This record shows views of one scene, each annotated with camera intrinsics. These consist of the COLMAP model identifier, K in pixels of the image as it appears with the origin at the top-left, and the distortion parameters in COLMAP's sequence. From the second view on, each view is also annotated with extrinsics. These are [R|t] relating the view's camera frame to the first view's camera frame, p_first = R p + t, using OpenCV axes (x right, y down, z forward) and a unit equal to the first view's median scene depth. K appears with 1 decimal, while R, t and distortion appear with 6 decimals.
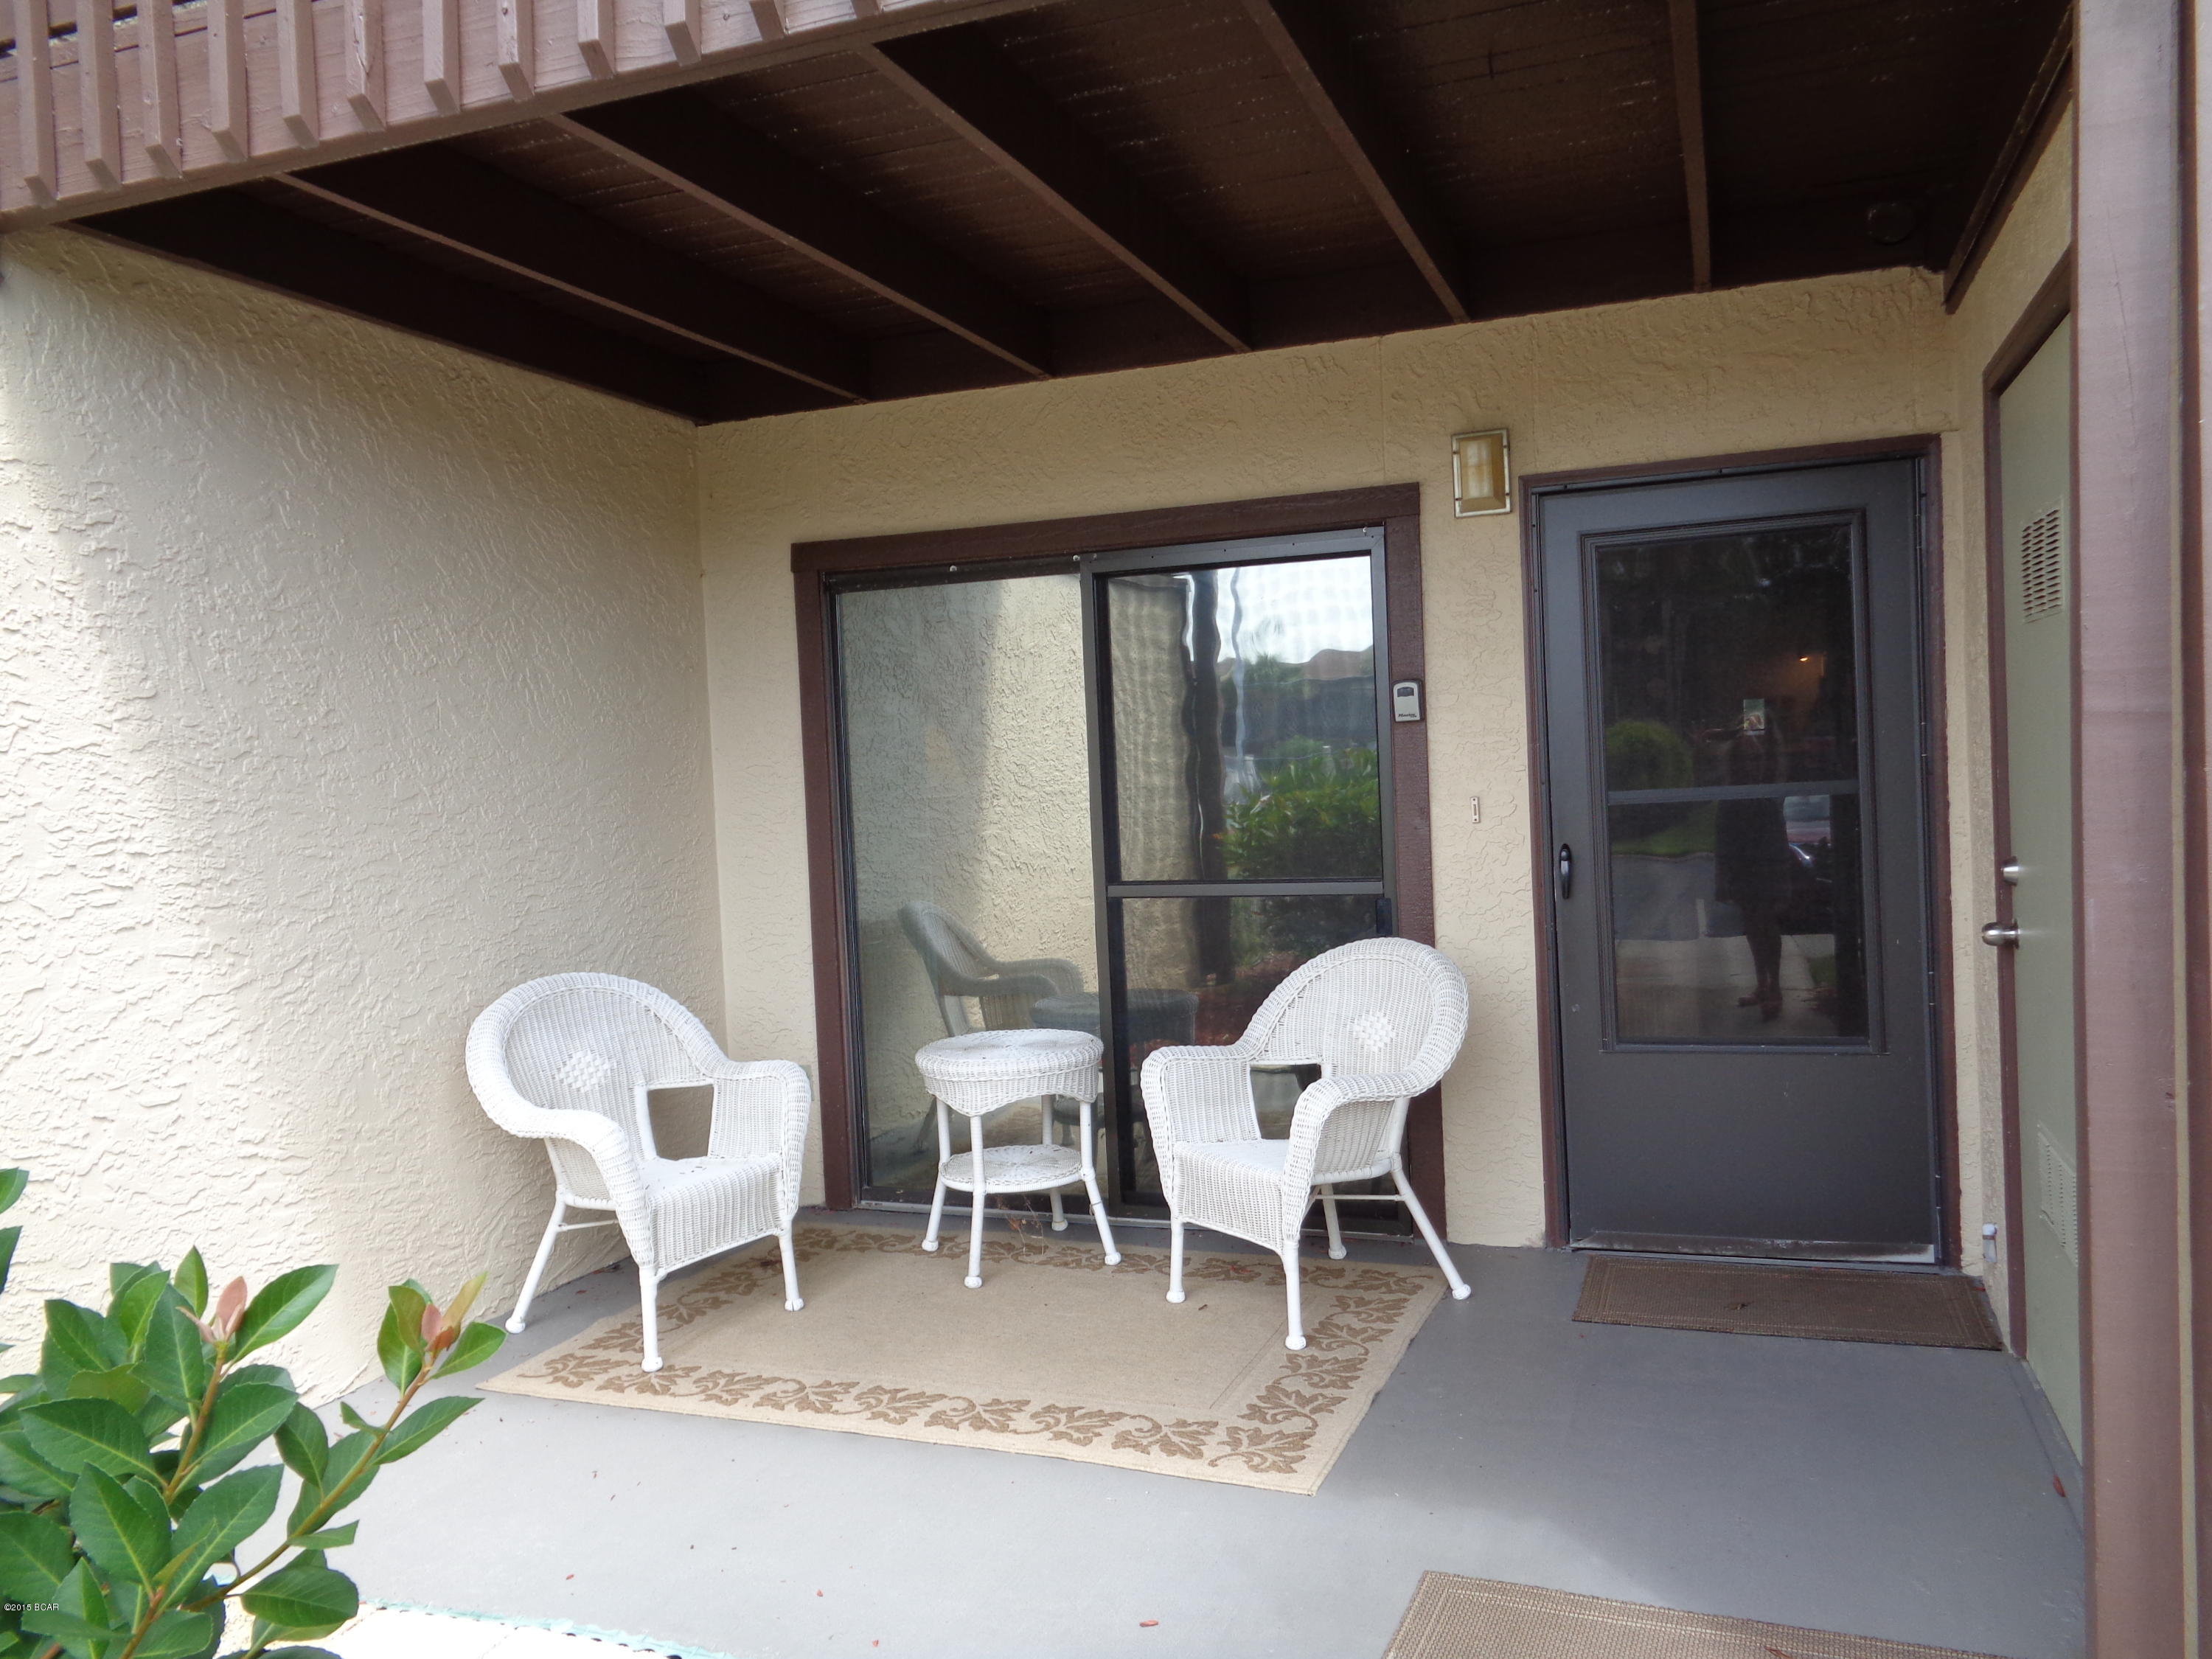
lens RADIAL K [[1668.6, 0, 1101.4], [0, 1668.6, 820.6], [0, 0, 1]] dist [0.014469, 0.007578]
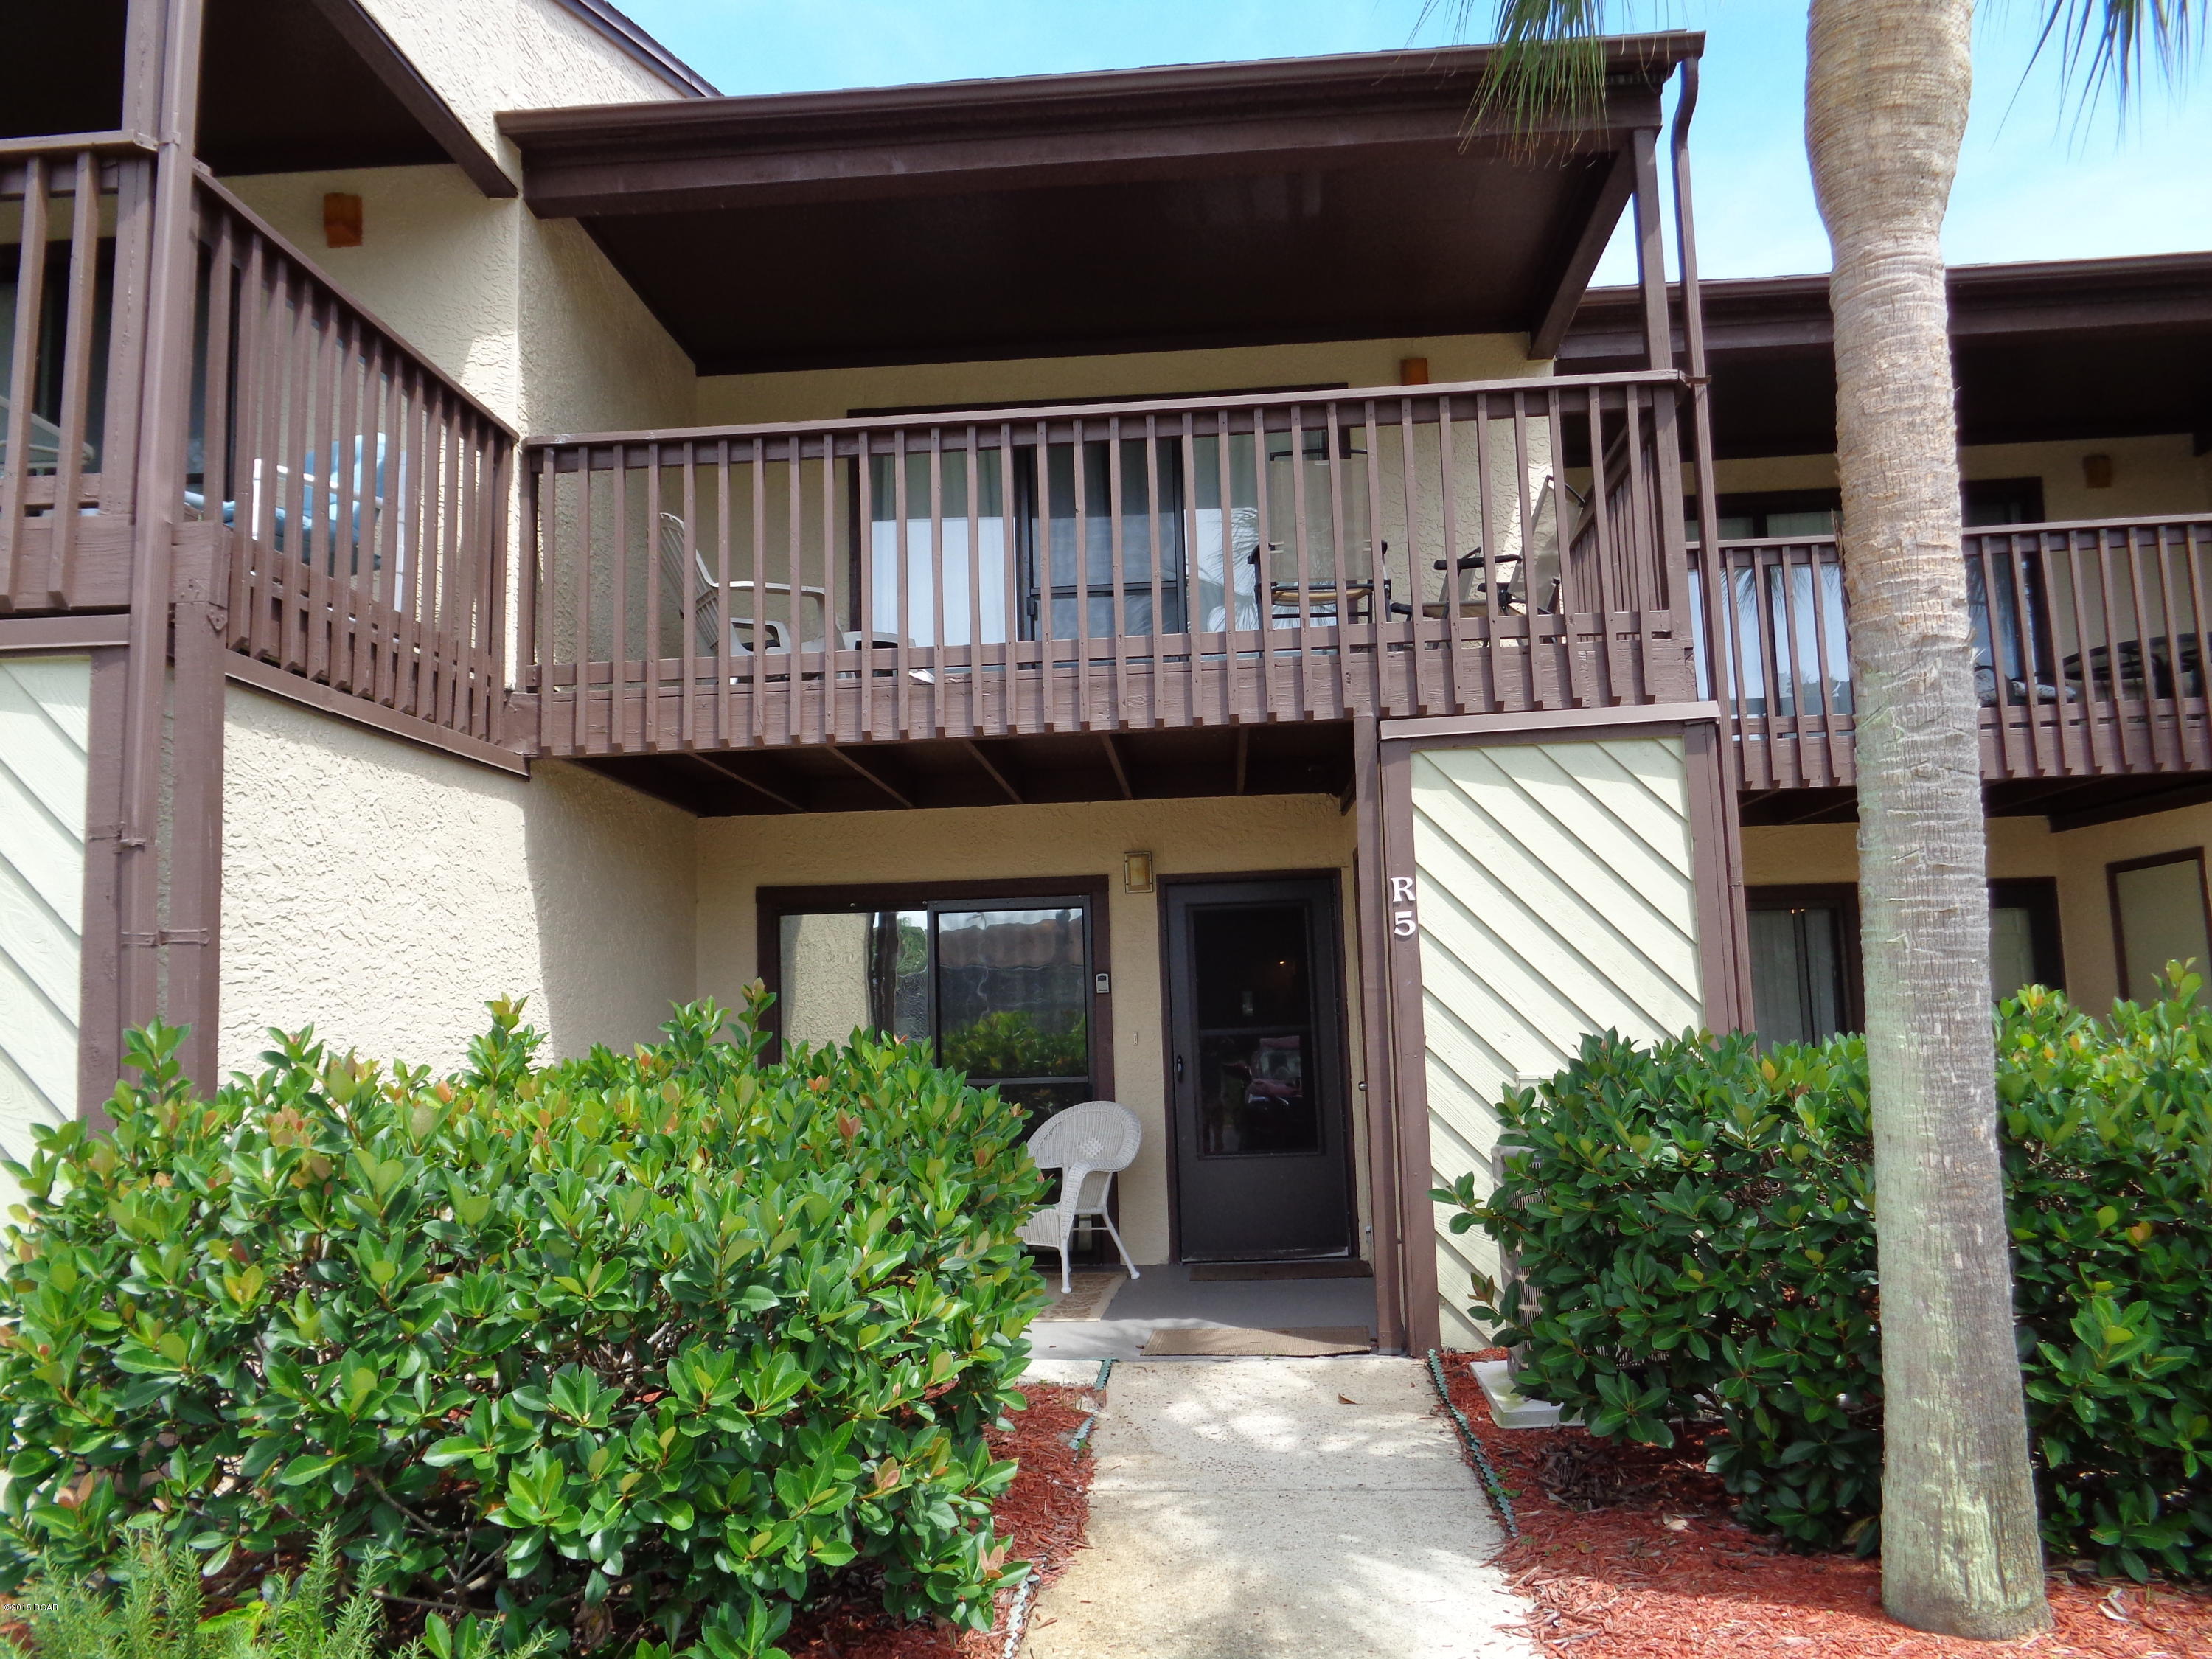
lens RADIAL K [[1668.6, 0, 1083.9], [0, 1668.6, 822.0], [0, 0, 1]] dist [0.014469, 0.007578]
pose [[0.961163, 0.048954, 0.271606, -0.402583], [-0.002212, 0.985477, -0.169795, 0.079947], [-0.275973, 0.162600, 0.947312, -0.945141]]
